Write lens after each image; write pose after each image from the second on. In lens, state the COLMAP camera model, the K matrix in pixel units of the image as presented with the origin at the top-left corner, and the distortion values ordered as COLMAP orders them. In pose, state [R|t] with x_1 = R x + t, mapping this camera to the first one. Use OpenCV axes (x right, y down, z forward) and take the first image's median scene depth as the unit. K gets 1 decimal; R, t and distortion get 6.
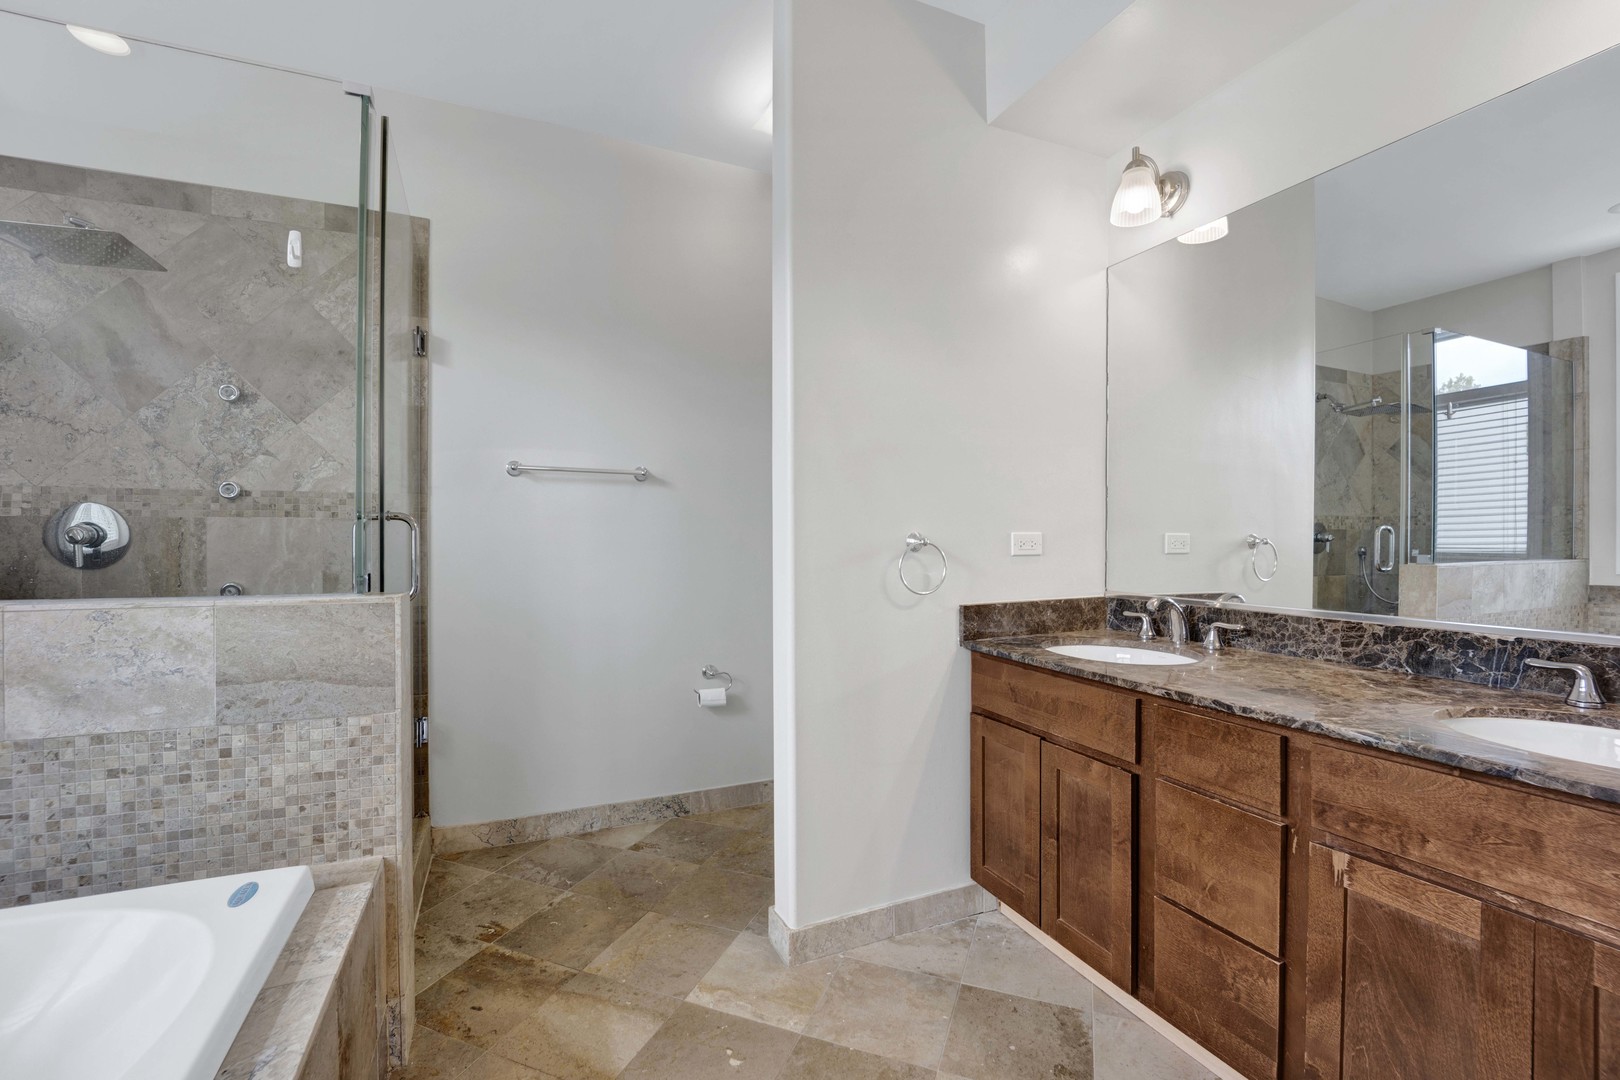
lens RADIAL K [[684.2, 0, 812.0], [0, 684.2, 542.9], [0, 0, 1]] dist [-0.018632, -0.000382]
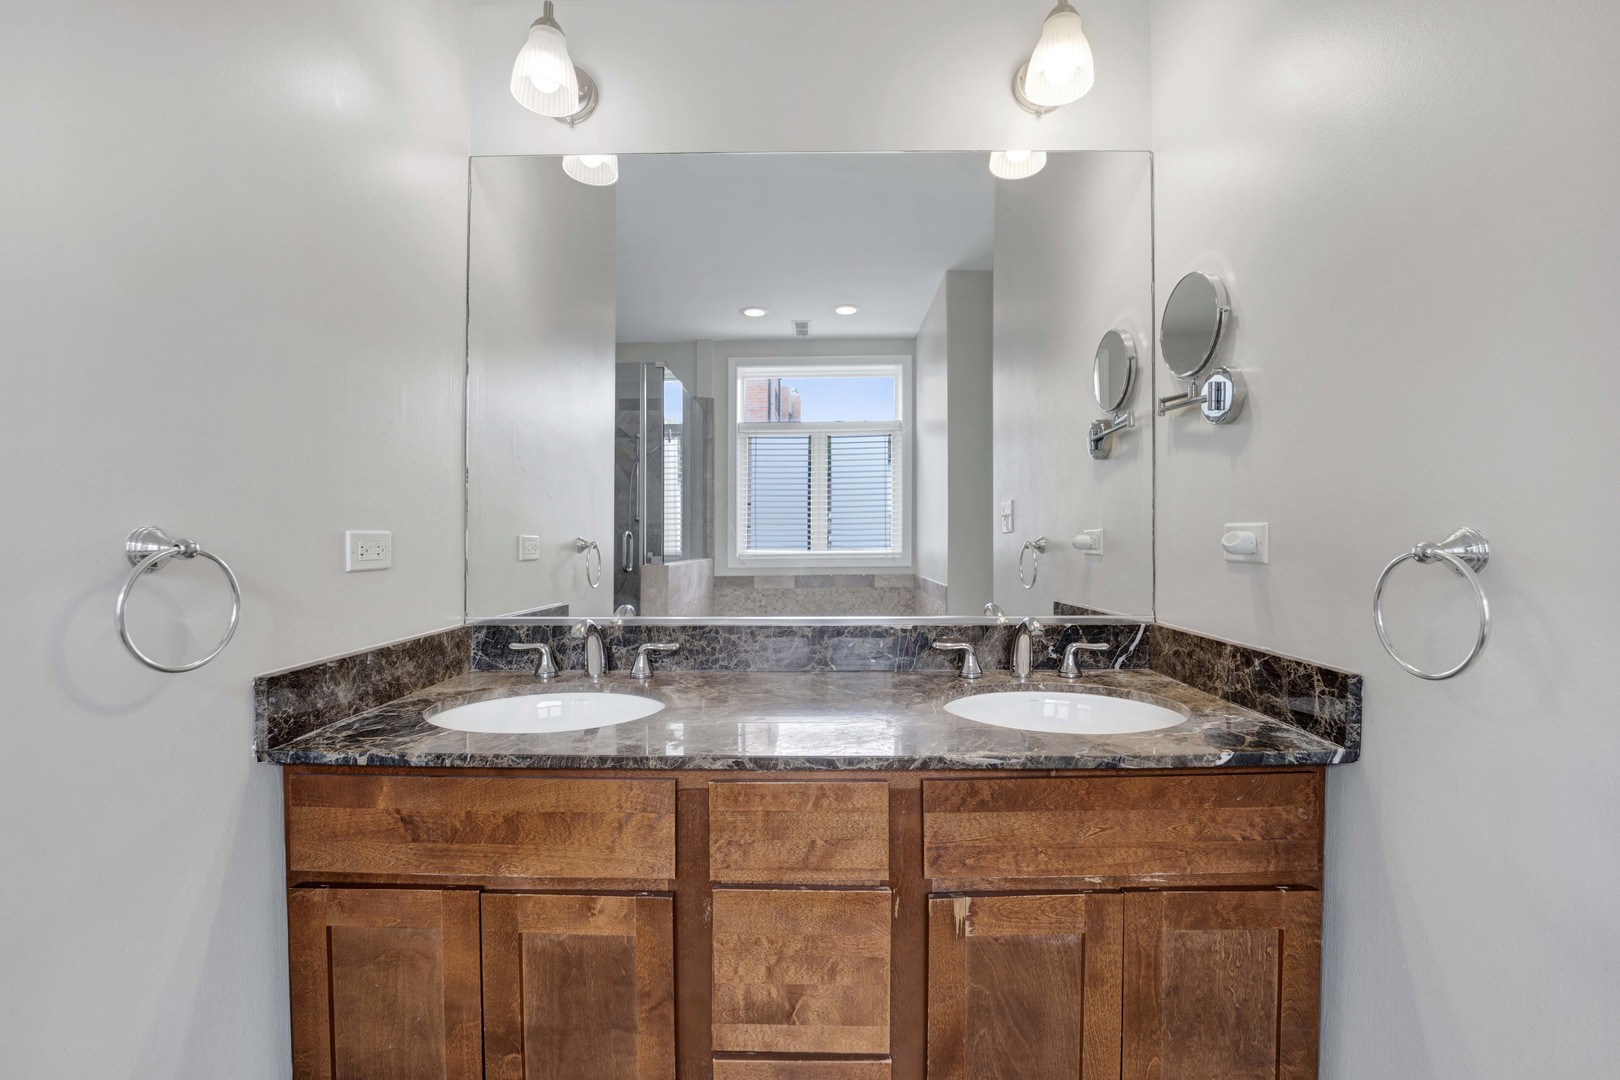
lens RADIAL K [[665.8, 0, 803.3], [0, 665.8, 542.7], [0, 0, 1]] dist [-0.022786, -0.000336]
pose [[0.424291, -0.001781, 0.905524, -0.065431], [0.010935, 0.999935, -0.003156, 0.001040], [-0.905460, 0.011241, 0.424283, 0.734551]]
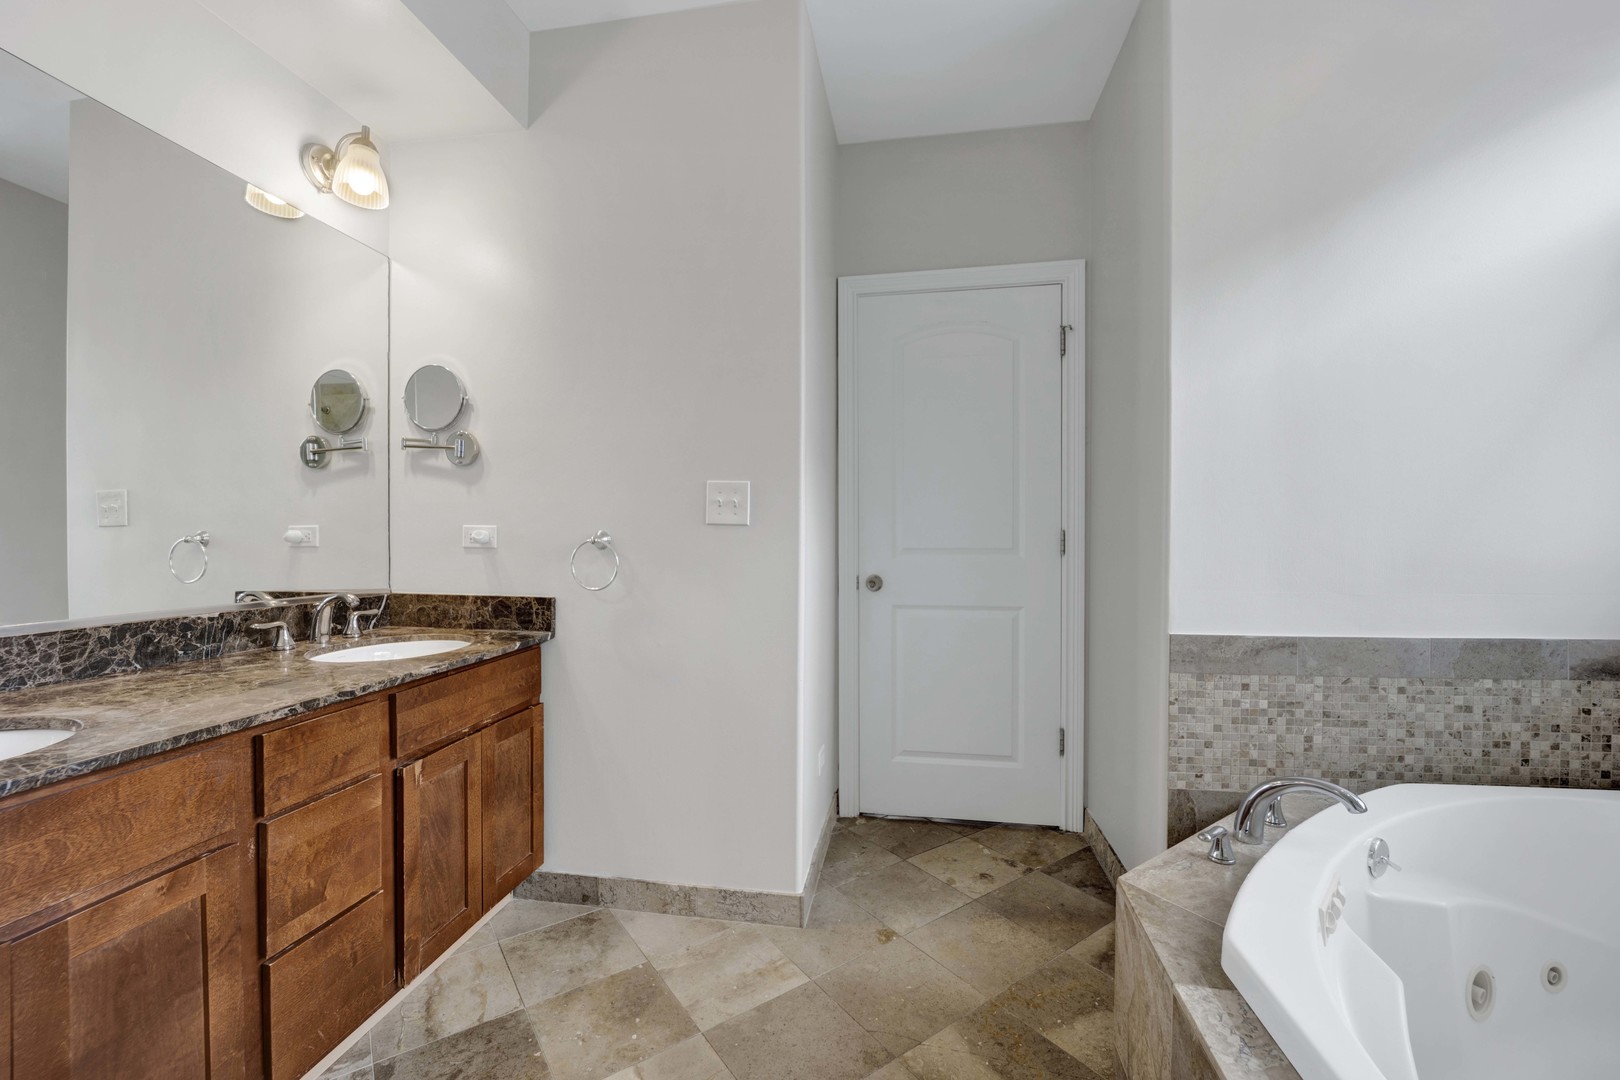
lens RADIAL K [[665.8, 0, 803.3], [0, 665.8, 542.7], [0, 0, 1]] dist [-0.022786, -0.000336]
pose [[-0.828077, -0.006735, 0.560574, -0.552745], [0.003919, 0.999834, 0.017802, -0.006574], [-0.560600, 0.016938, -0.827913, 1.494032]]
